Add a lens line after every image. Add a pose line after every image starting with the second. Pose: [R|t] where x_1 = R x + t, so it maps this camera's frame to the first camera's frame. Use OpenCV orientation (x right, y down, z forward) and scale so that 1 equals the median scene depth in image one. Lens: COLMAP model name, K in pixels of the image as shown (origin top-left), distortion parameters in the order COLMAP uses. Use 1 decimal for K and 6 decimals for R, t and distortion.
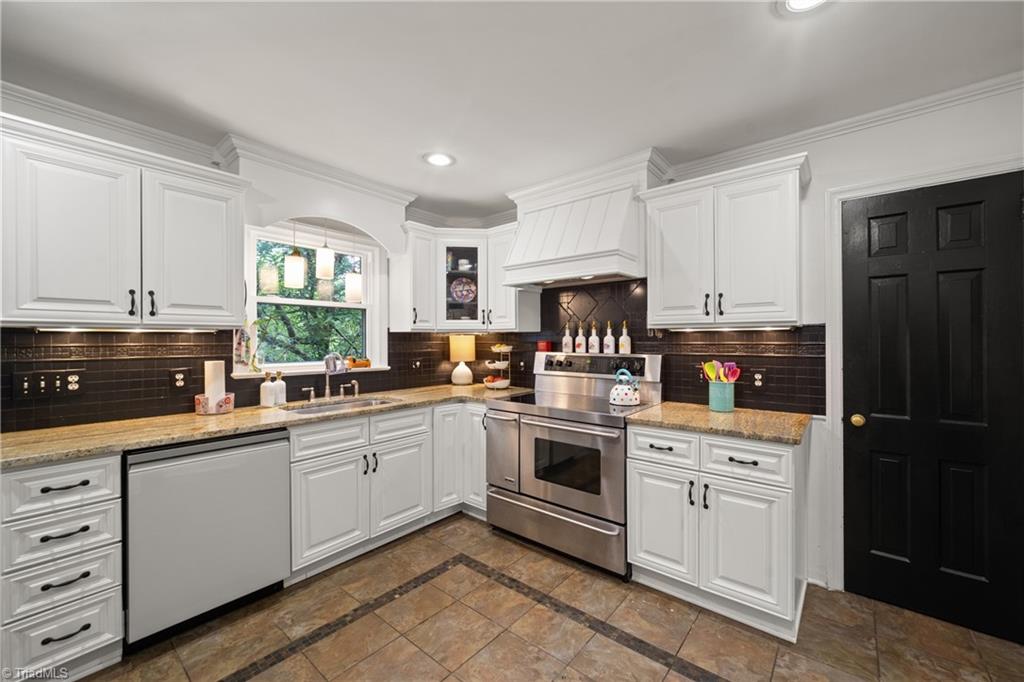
lens RADIAL K [[399.8, 0, 520.9], [0, 399.8, 339.7], [0, 0, 1]] dist [-0.014663, 0.004557]
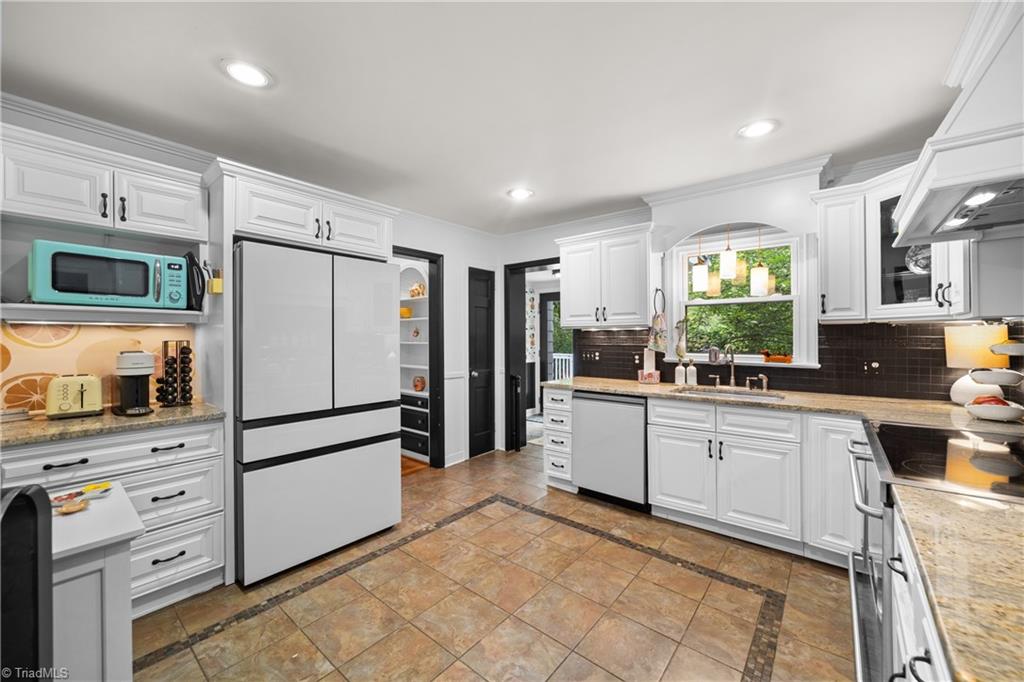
lens RADIAL K [[399.8, 0, 522.0], [0, 399.8, 333.3], [0, 0, 1]] dist [-0.014663, 0.004557]
pose [[0.007695, -0.006080, -0.999952, 0.682352], [0.003732, 0.999975, -0.006051, 0.003924], [0.999963, -0.003685, 0.007718, 0.473405]]
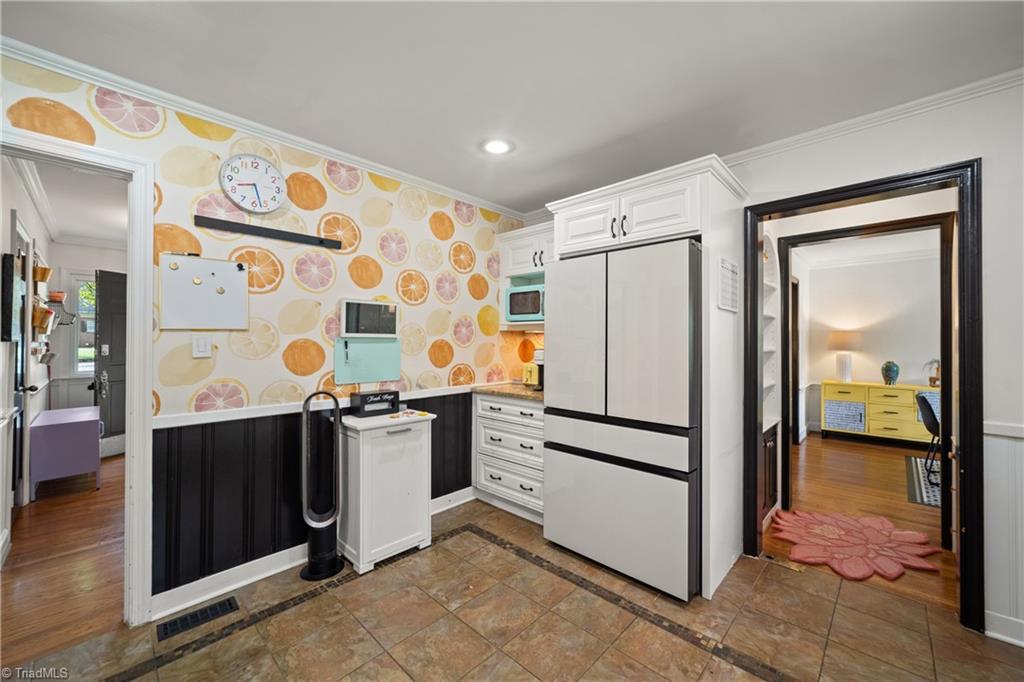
lens RADIAL K [[399.8, 0, 519.4], [0, 399.8, 338.7], [0, 0, 1]] dist [-0.014663, 0.004557]
pose [[-0.997229, 0.001148, 0.074381, -0.159236], [0.000443, 0.999955, -0.009487, 0.011305], [-0.074389, -0.009427, -0.997185, 0.950788]]
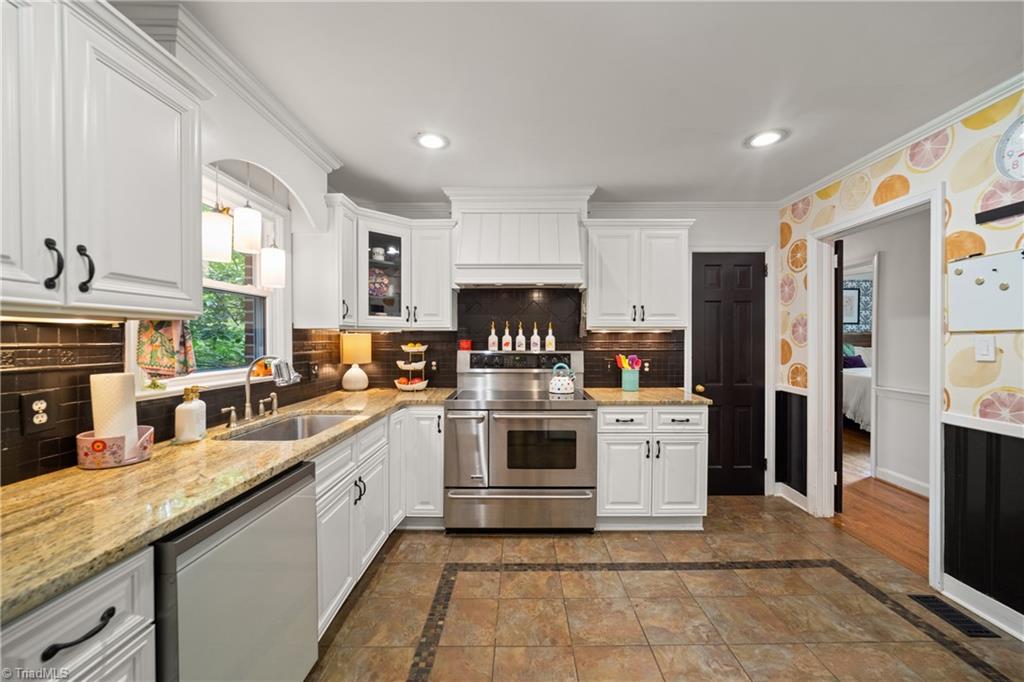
lens RADIAL K [[399.8, 0, 519.2], [0, 399.8, 341.9], [0, 0, 1]] dist [-0.014663, 0.004557]
pose [[0.777724, -0.002875, 0.628599, -0.631336], [-0.002171, 0.999971, 0.007259, 0.001194], [-0.628602, -0.007010, 0.777696, 0.163253]]
